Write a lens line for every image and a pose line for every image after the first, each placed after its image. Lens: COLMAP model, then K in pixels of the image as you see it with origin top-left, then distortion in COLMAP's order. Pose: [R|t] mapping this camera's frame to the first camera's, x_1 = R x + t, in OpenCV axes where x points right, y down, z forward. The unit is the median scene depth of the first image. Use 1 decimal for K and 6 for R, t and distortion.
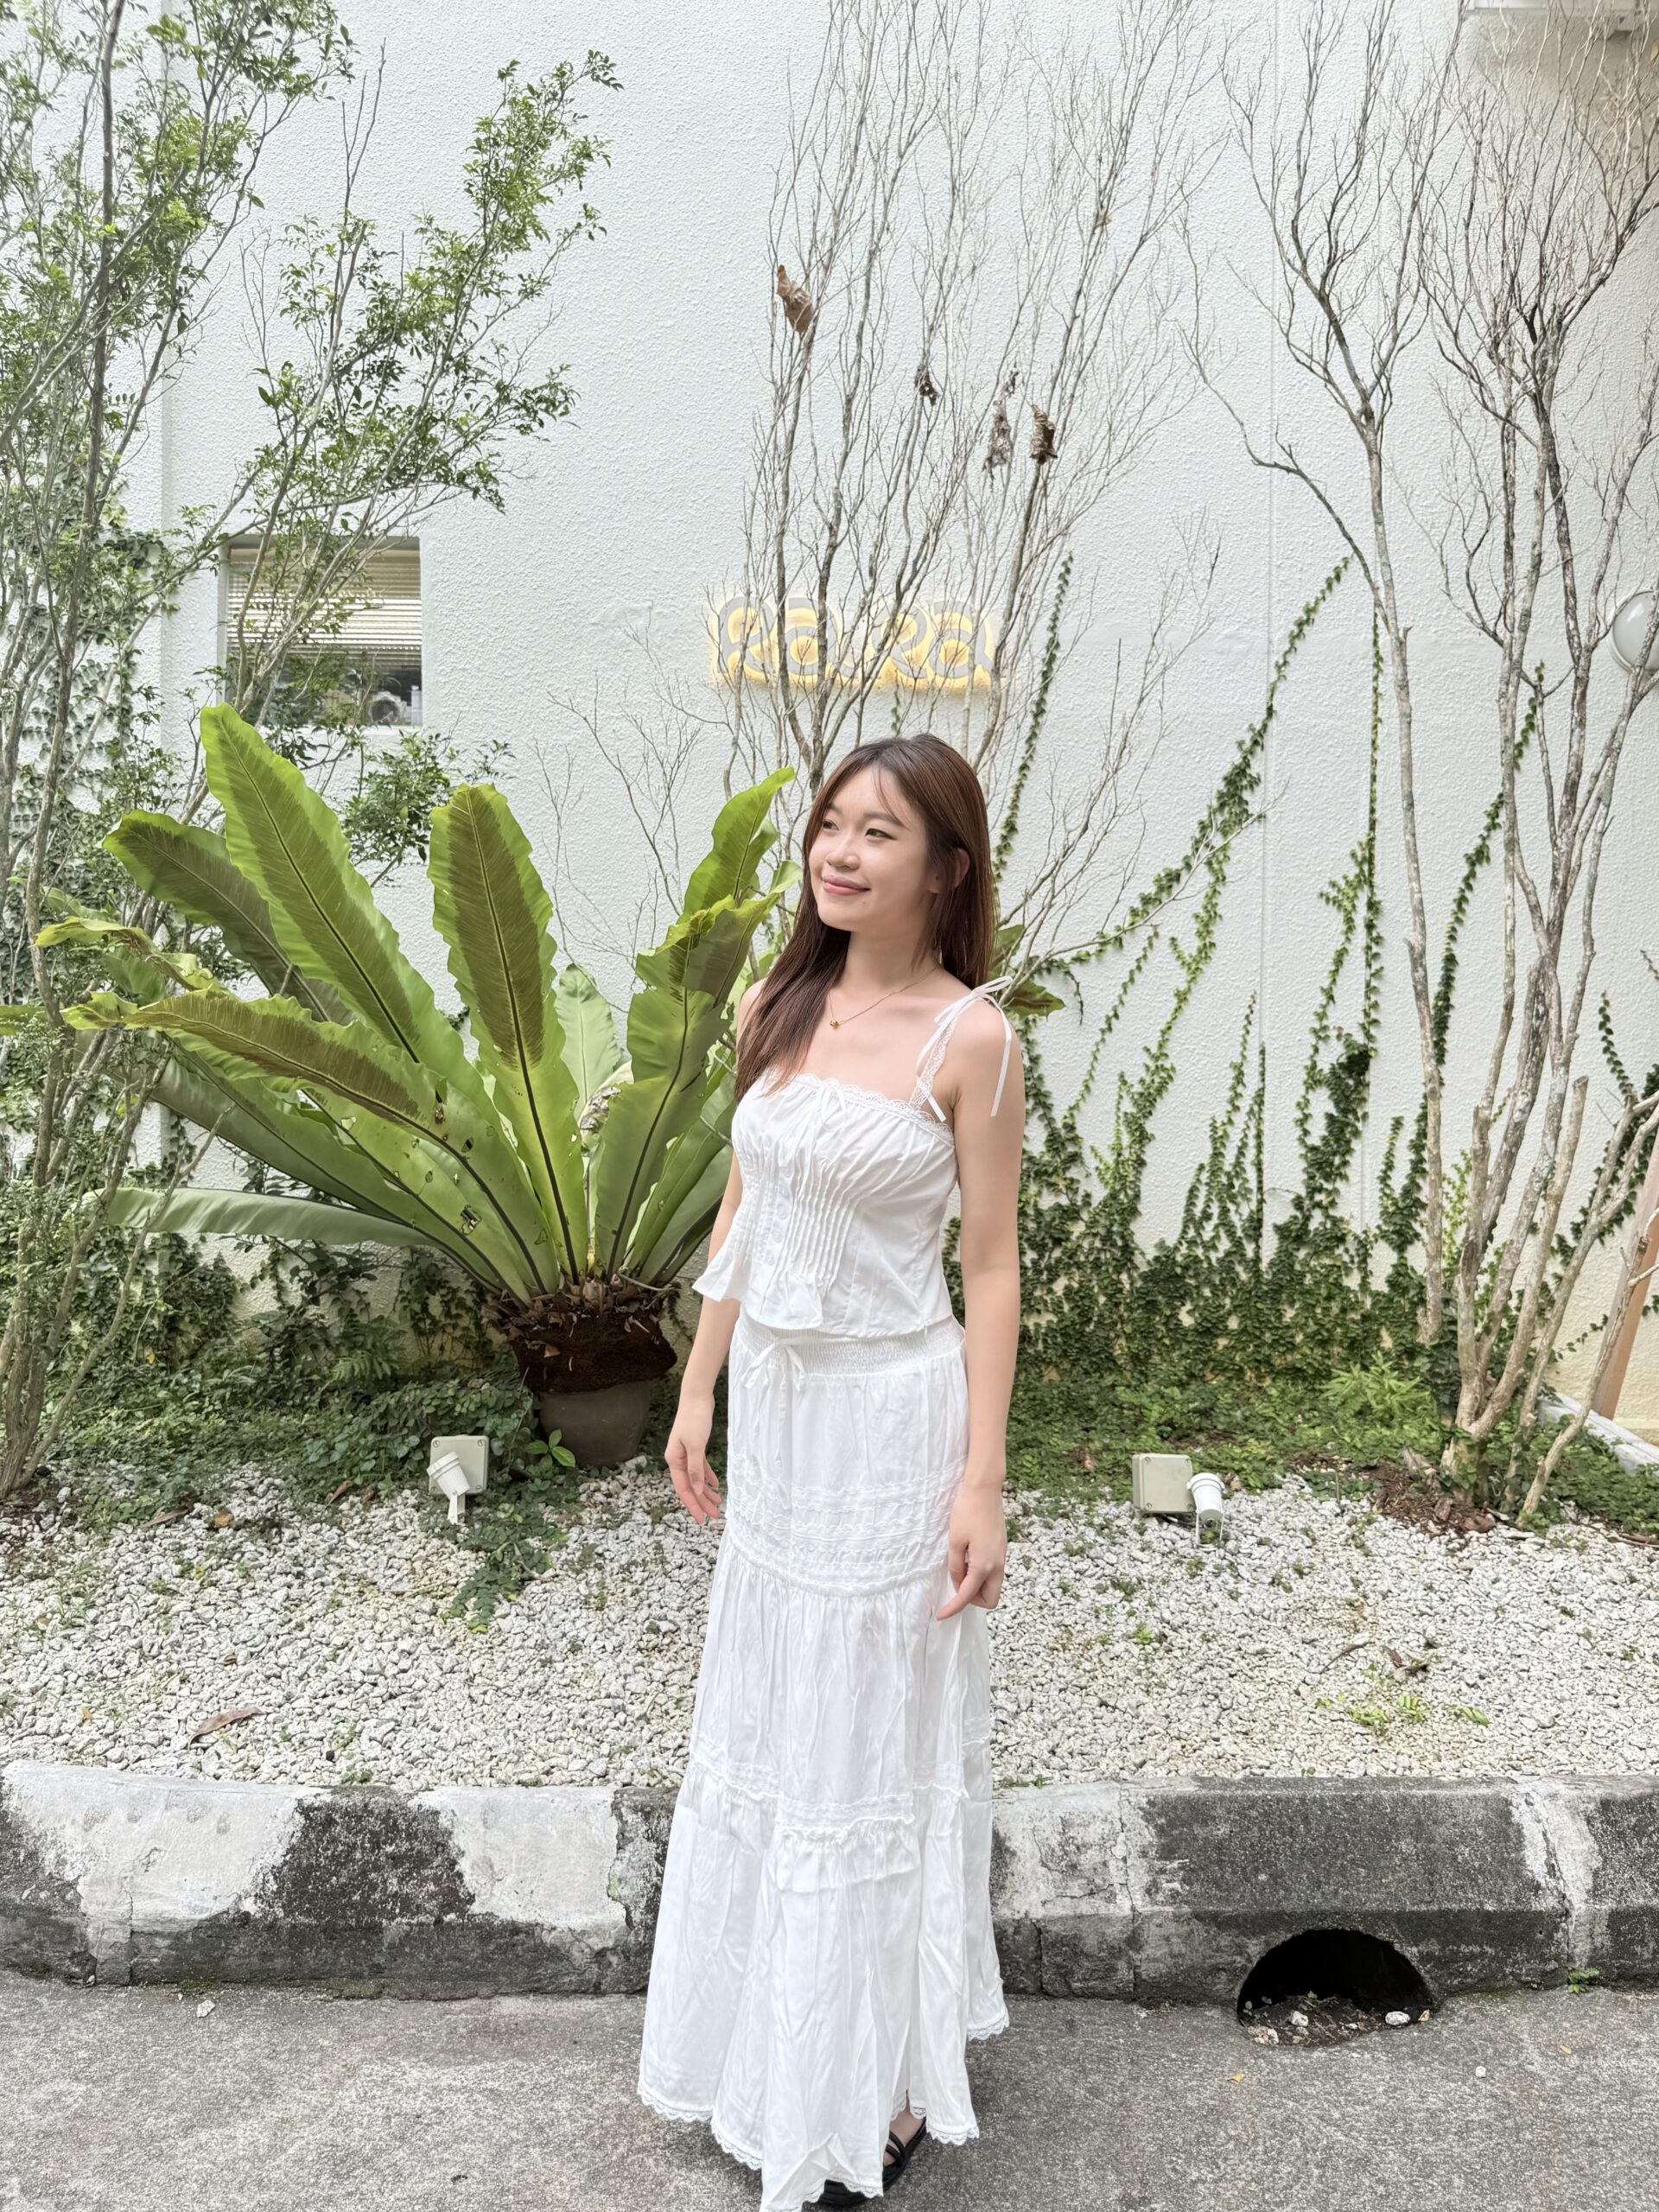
lens RADIAL K [[1461.3, 0, 831.9], [0, 1461.3, 1023.5], [0, 0, 1]] dist [0.095102, -0.000169]
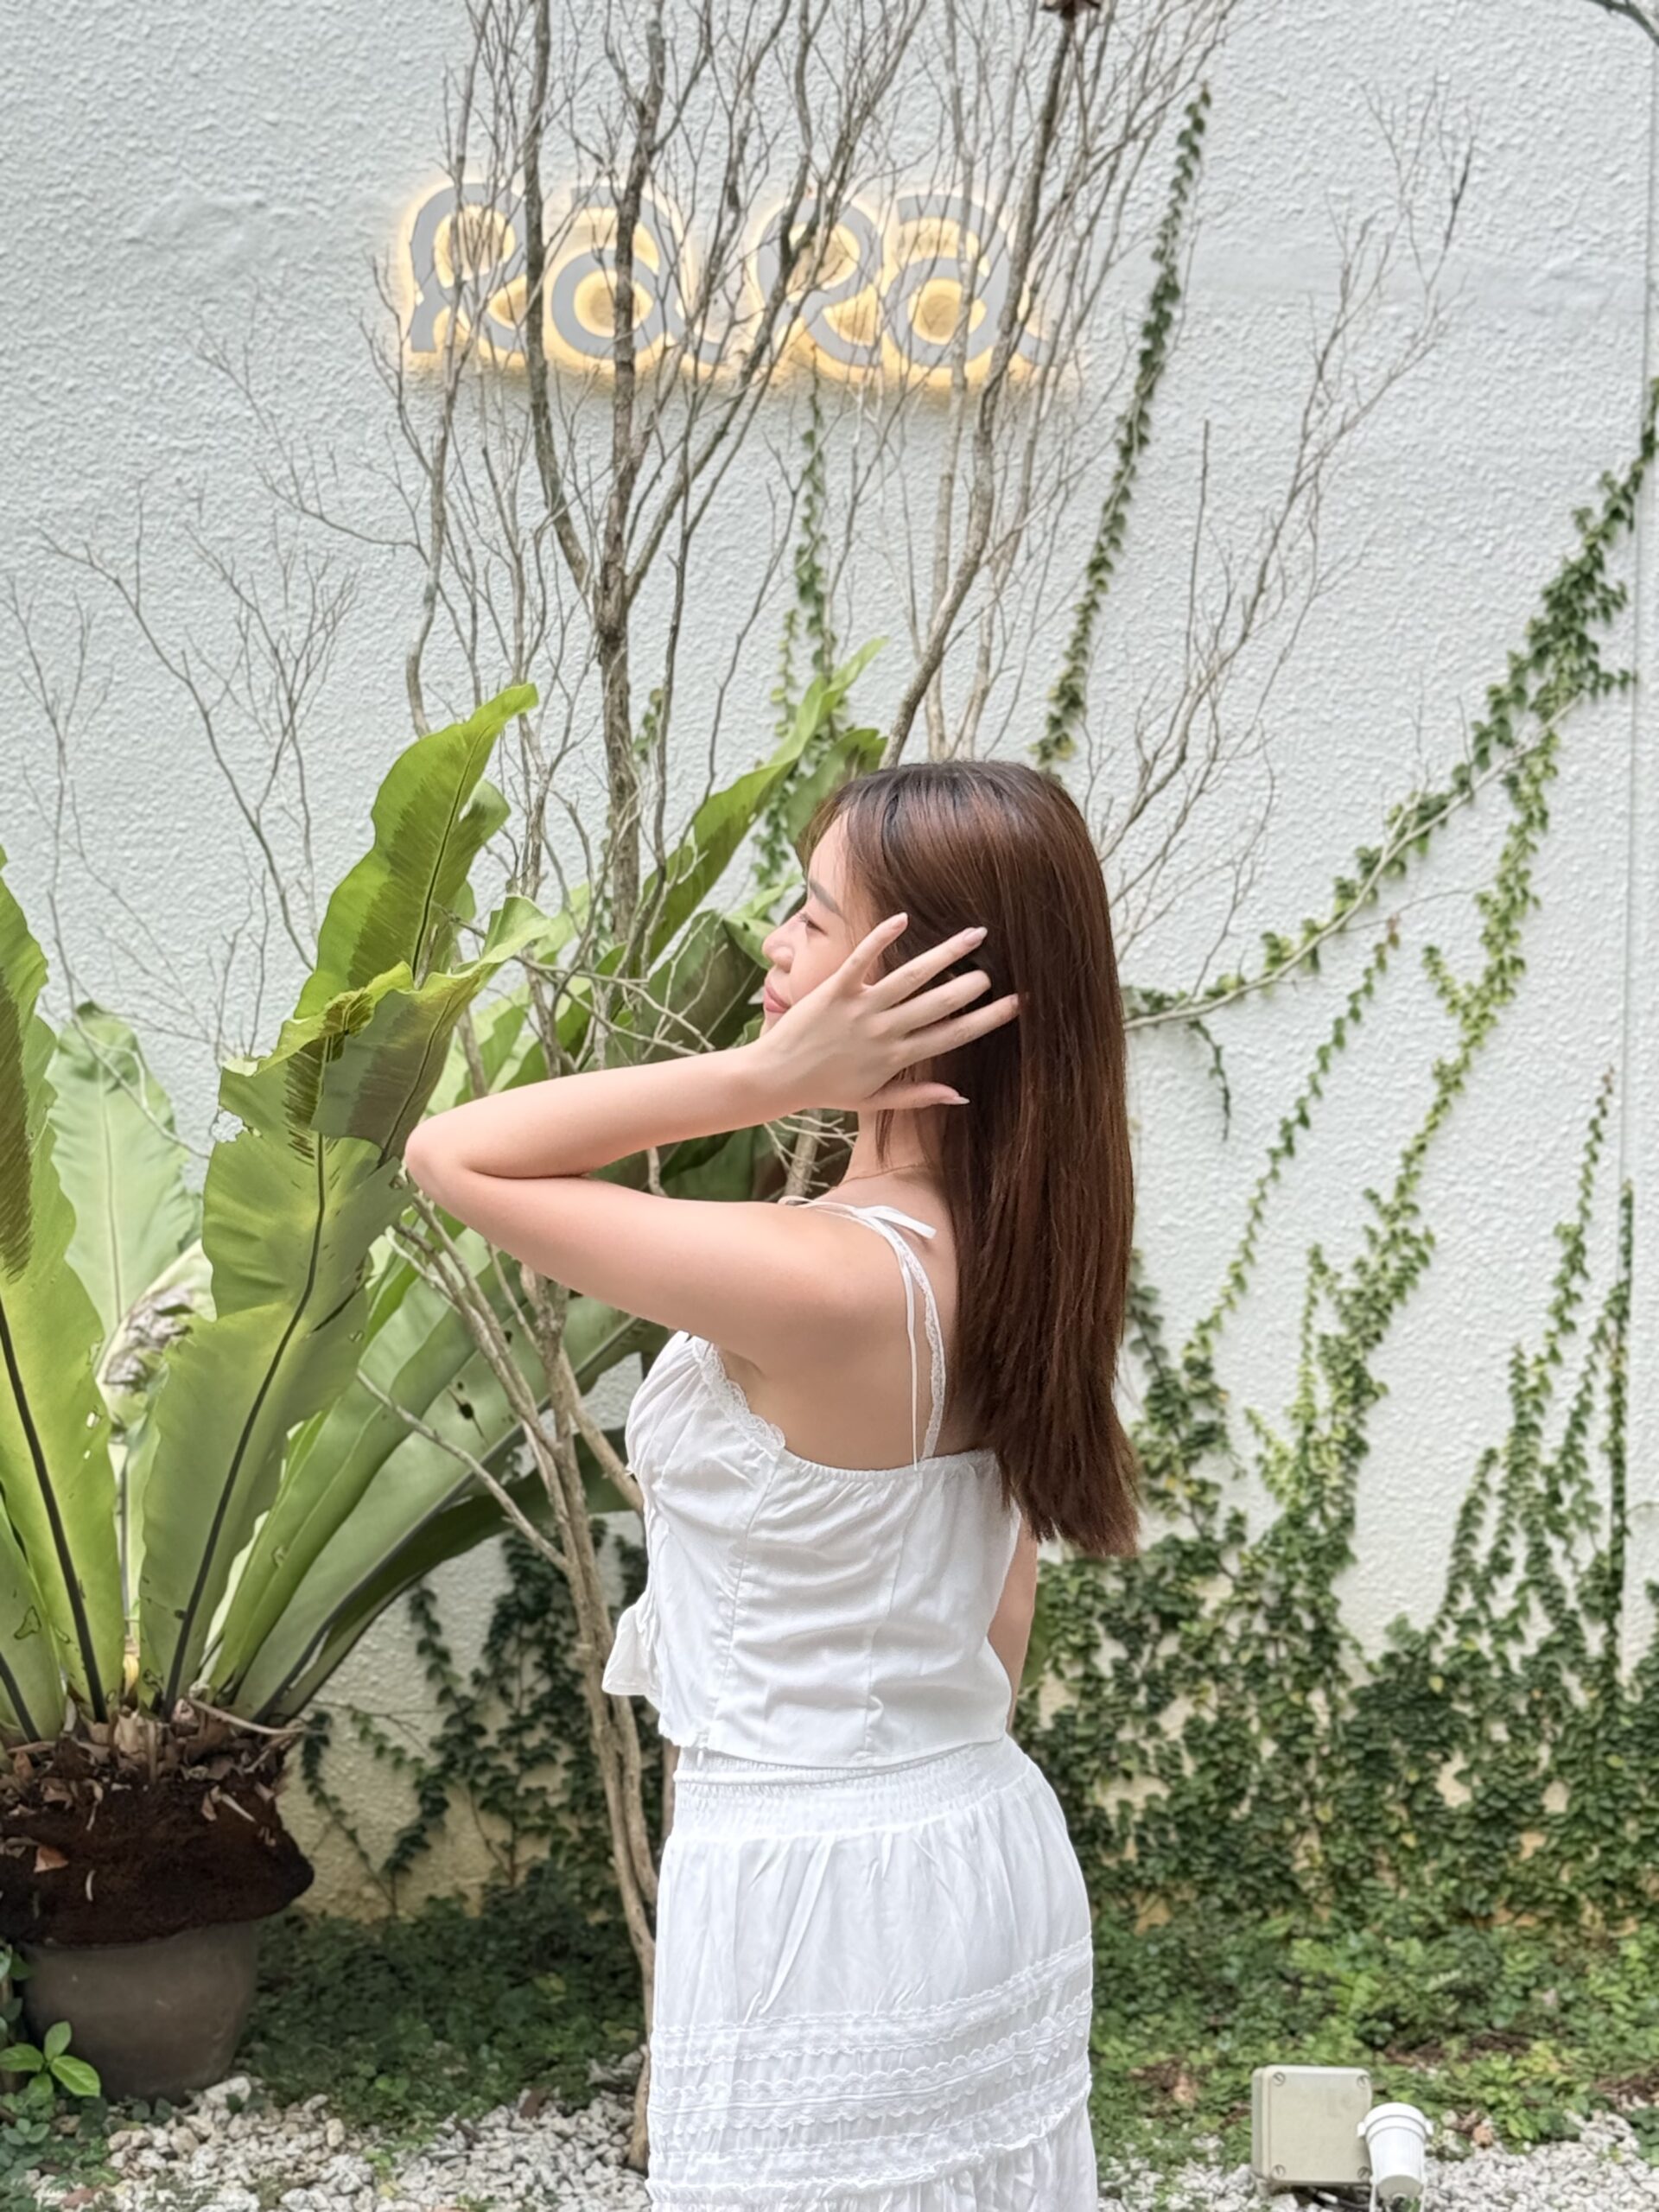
lens RADIAL K [[4138.7, 0, 845.6], [0, 4138.7, 1118.7], [0, 0, 1]] dist [0.107964, 0.108761]
pose [[0.999960, 0.002907, 0.008414, 0.043484], [-0.003234, 0.999230, 0.039109, -0.055625], [-0.008293, -0.039135, 0.999200, -0.268429]]
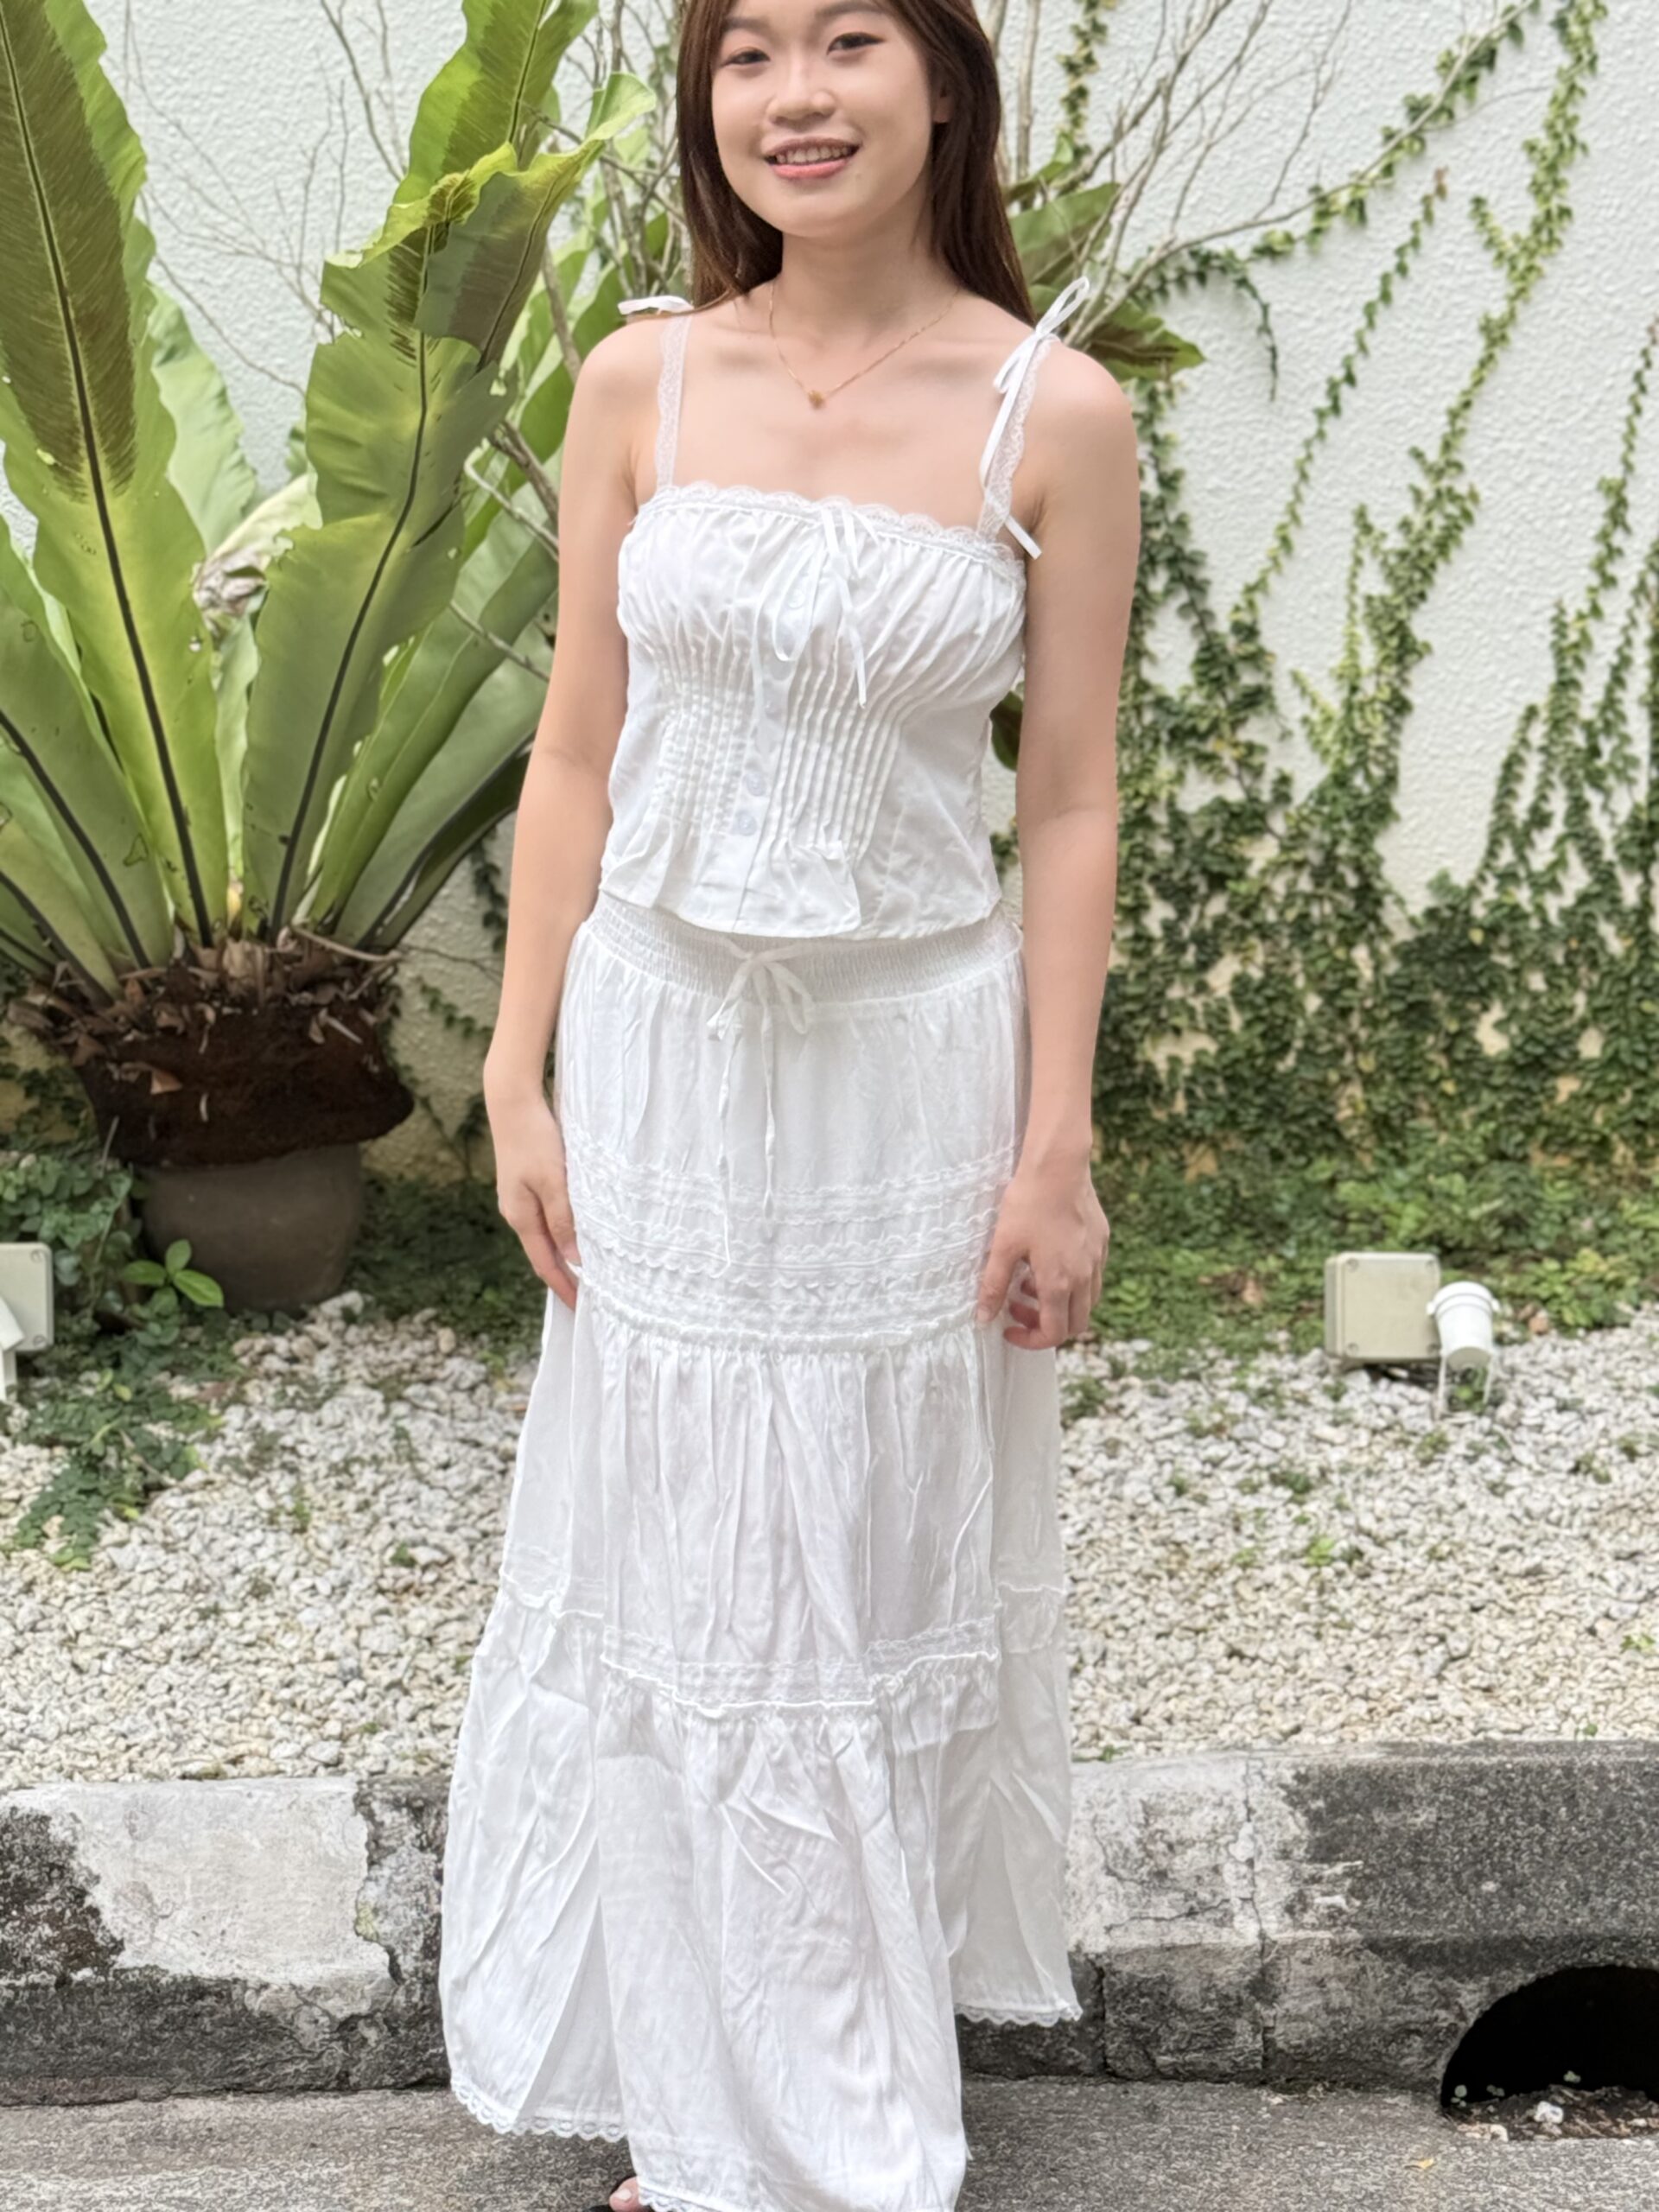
lens RADIAL K [[4138.7, 0, 845.6], [0, 4138.7, 1118.7], [0, 0, 1]] dist [0.107964, 0.108761]
pose [[0.999513, -0.018080, 0.025420, 0.002319], [0.013609, 0.986002, 0.166178, 0.004265], [-0.028069, -0.165751, 0.985768, -0.296644]]
